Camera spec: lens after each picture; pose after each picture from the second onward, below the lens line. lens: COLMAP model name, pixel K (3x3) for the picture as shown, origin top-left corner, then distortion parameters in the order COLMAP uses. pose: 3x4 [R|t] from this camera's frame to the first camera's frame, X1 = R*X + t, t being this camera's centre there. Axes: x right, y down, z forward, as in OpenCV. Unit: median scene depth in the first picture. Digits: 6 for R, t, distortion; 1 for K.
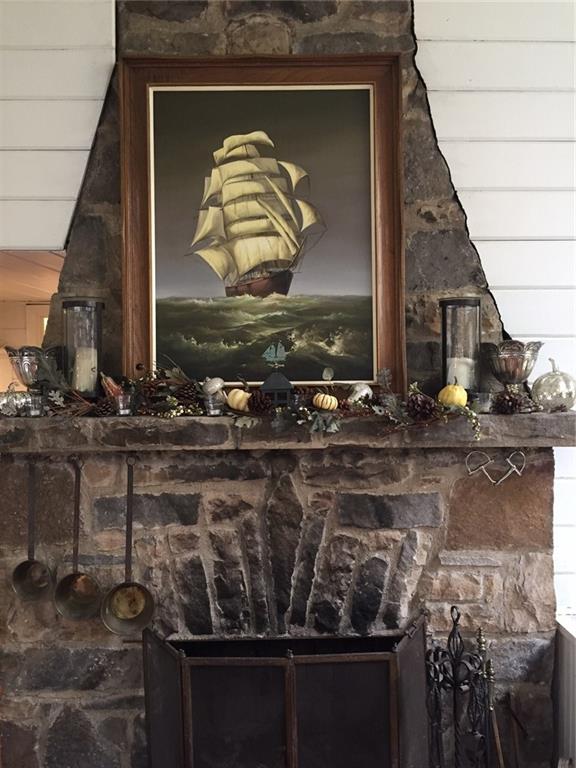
lens RADIAL K [[660.7, 0, 291.0], [0, 660.7, 384.6], [0, 0, 1]] dist [0.047667, -0.005236]
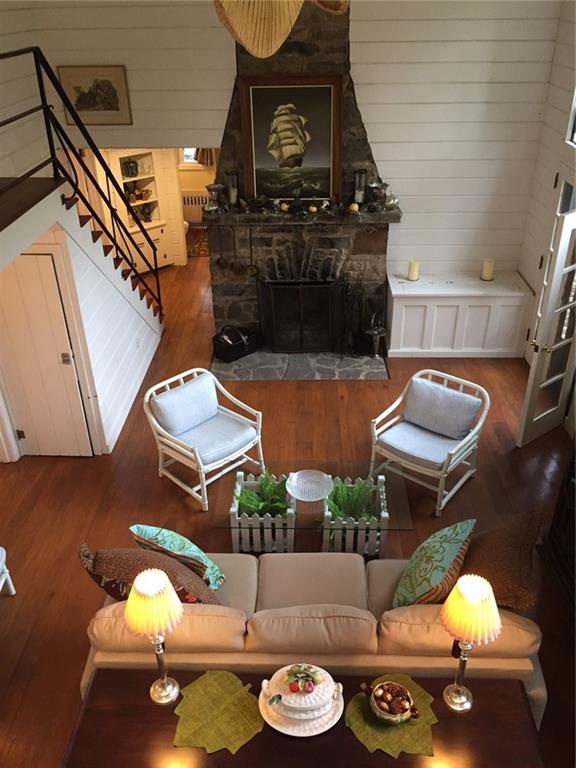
lens RADIAL K [[660.7, 0, 291.0], [0, 660.7, 384.6], [0, 0, 1]] dist [0.047667, -0.005236]
pose [[0.999185, 0.012394, -0.038405, 0.075191], [0.007390, 0.879386, 0.476053, -0.691167], [0.039673, -0.475949, 0.878578, -2.013700]]
